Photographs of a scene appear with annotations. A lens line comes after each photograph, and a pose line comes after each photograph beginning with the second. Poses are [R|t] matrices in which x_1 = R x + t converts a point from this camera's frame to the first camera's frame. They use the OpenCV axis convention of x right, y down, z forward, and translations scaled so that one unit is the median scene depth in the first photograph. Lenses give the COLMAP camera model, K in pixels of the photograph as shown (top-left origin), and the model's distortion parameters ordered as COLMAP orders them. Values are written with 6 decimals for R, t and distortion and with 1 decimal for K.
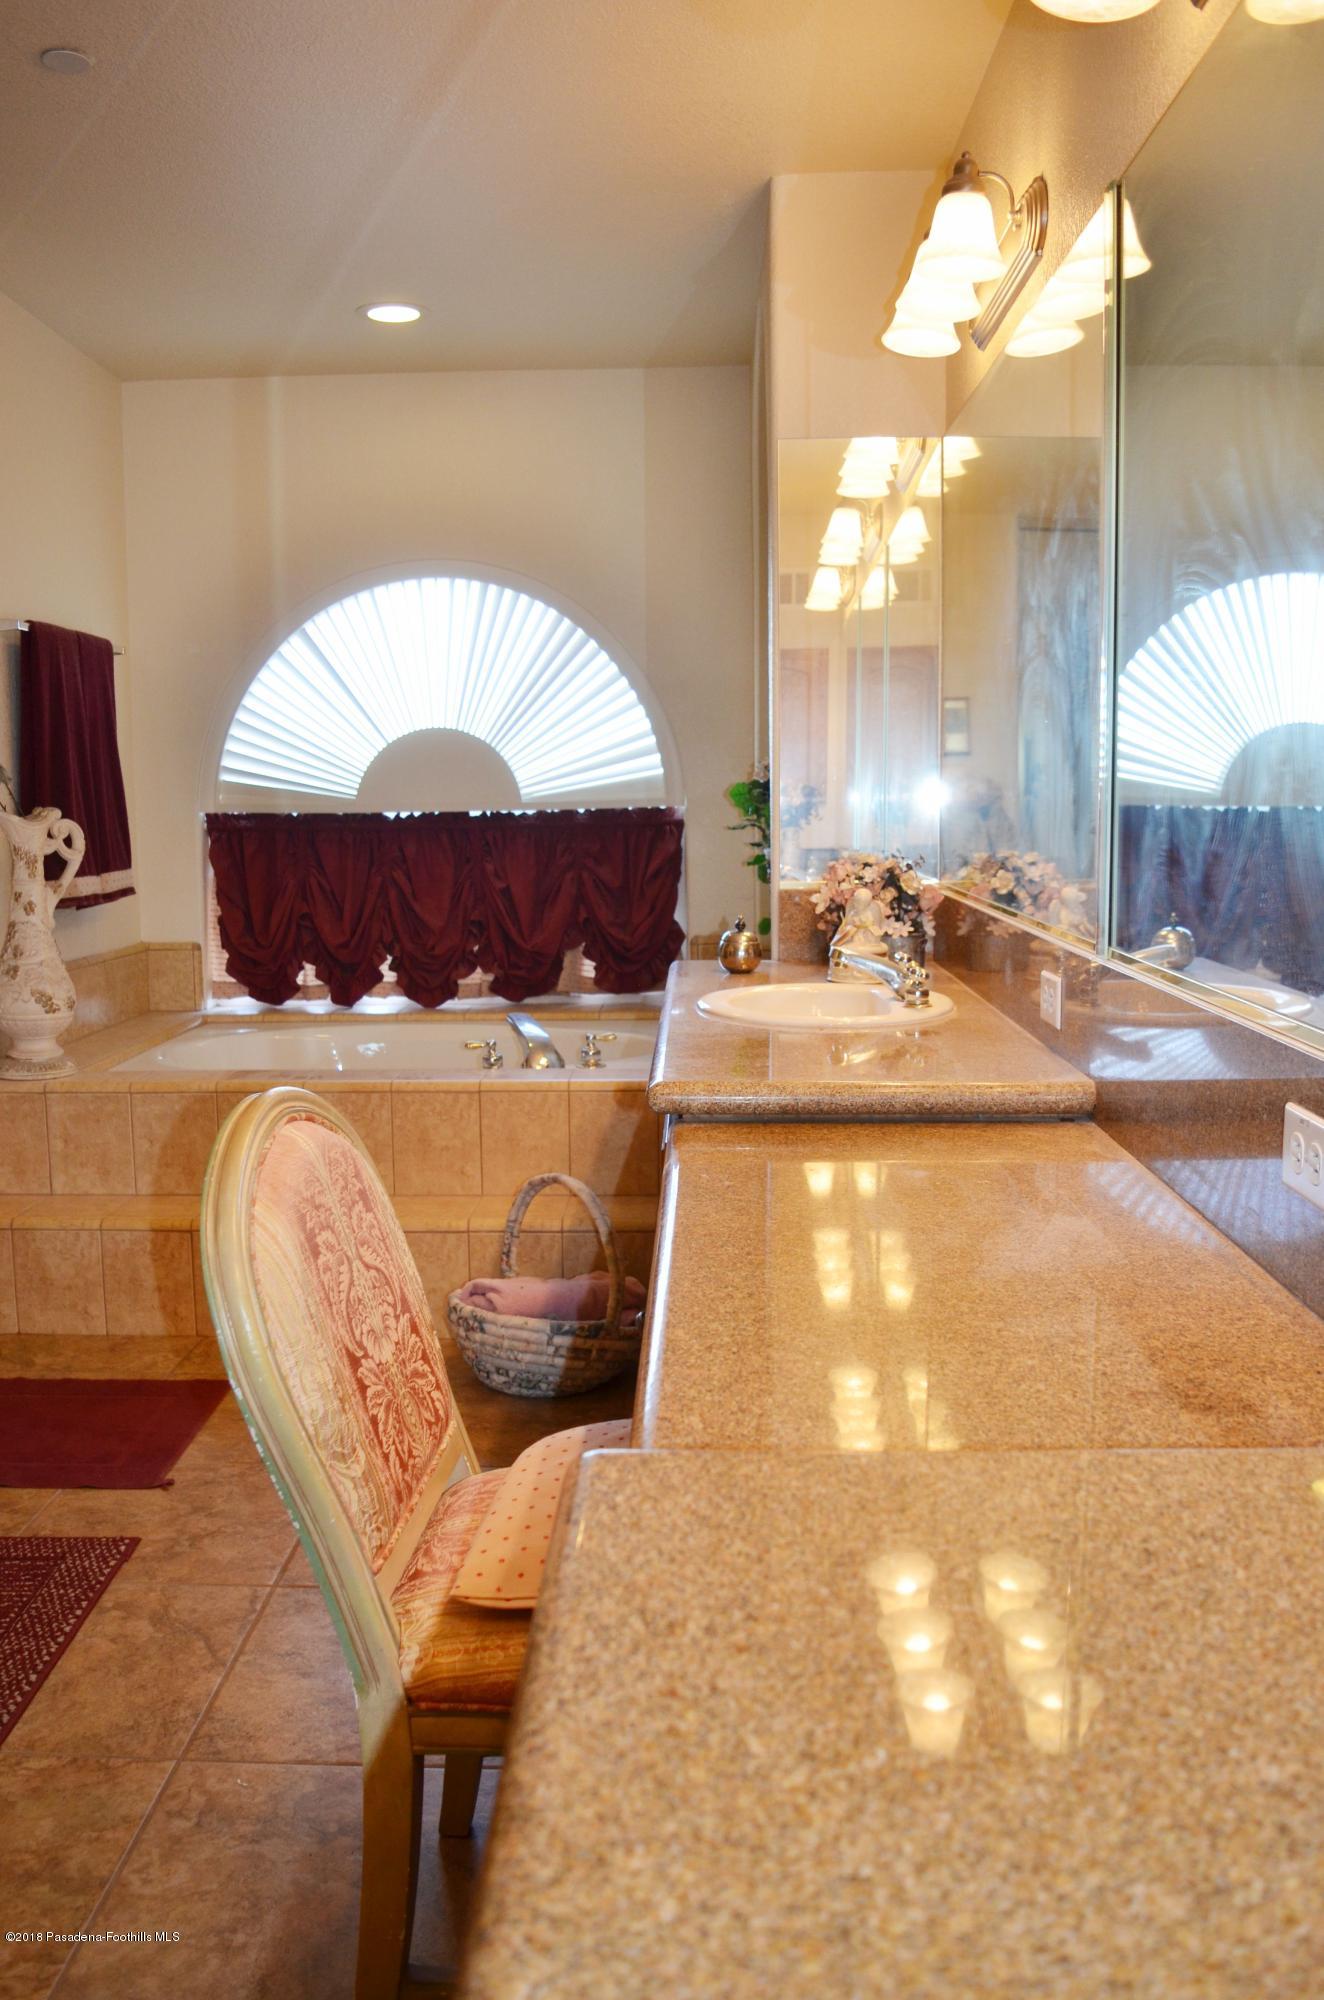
lens RADIAL K [[1542.2, 0, 664.0], [0, 1542.2, 994.7], [0, 0, 1]] dist [-0.086954, 0.017970]
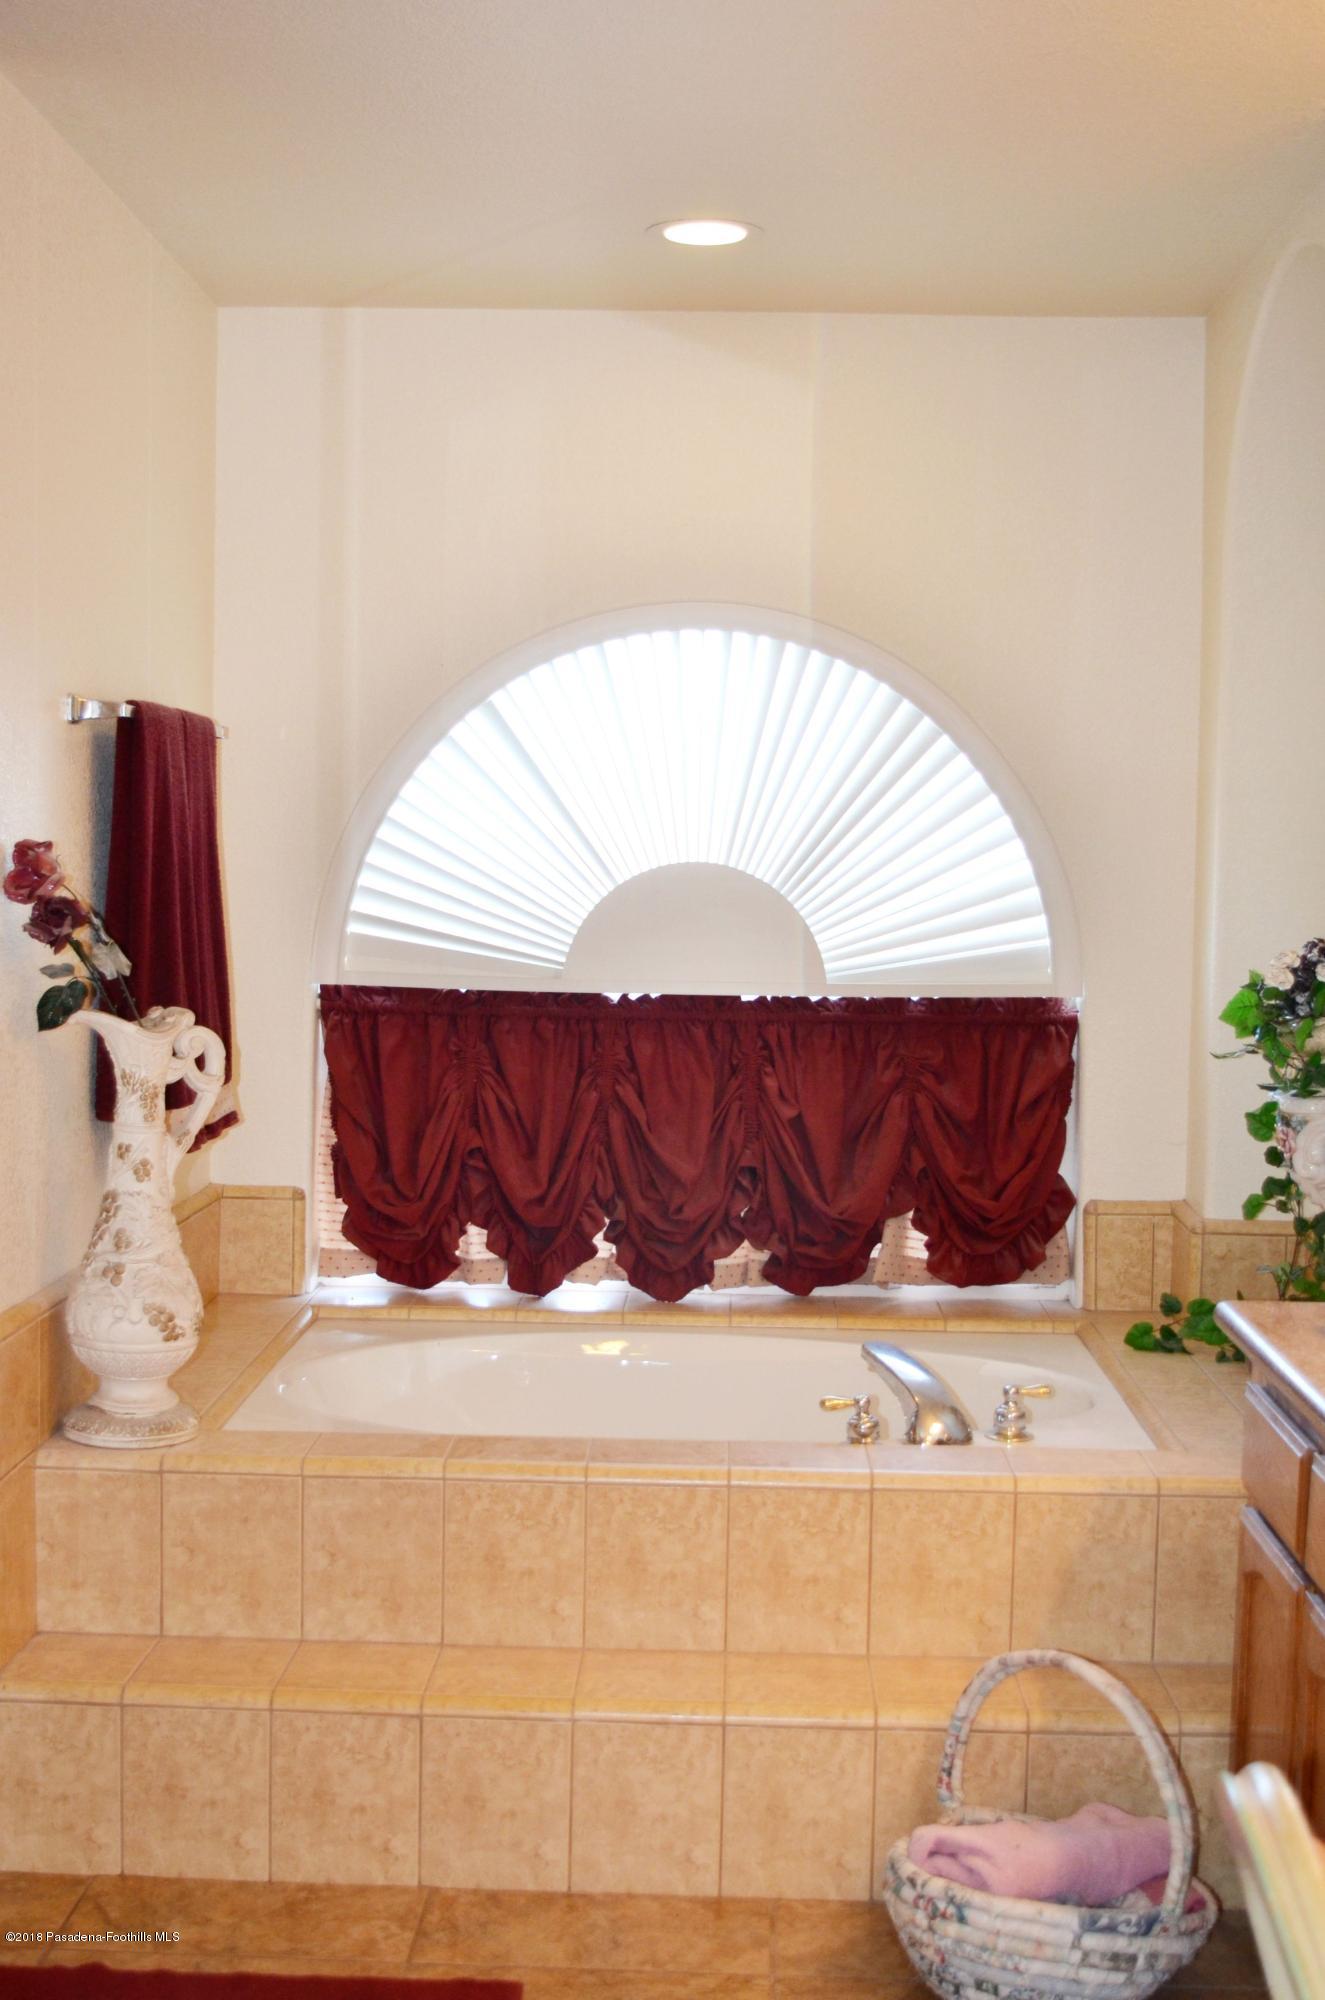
lens RADIAL K [[2340.2, 0, 661.1], [0, 2340.2, 1004.0], [0, 0, 1]] dist [-0.062076, 0.000000]
pose [[0.999614, 0.027796, -0.000170, -0.161870], [-0.027758, 0.997876, -0.058934, -0.058276], [-0.001468, 0.058916, 0.998262, 0.034412]]
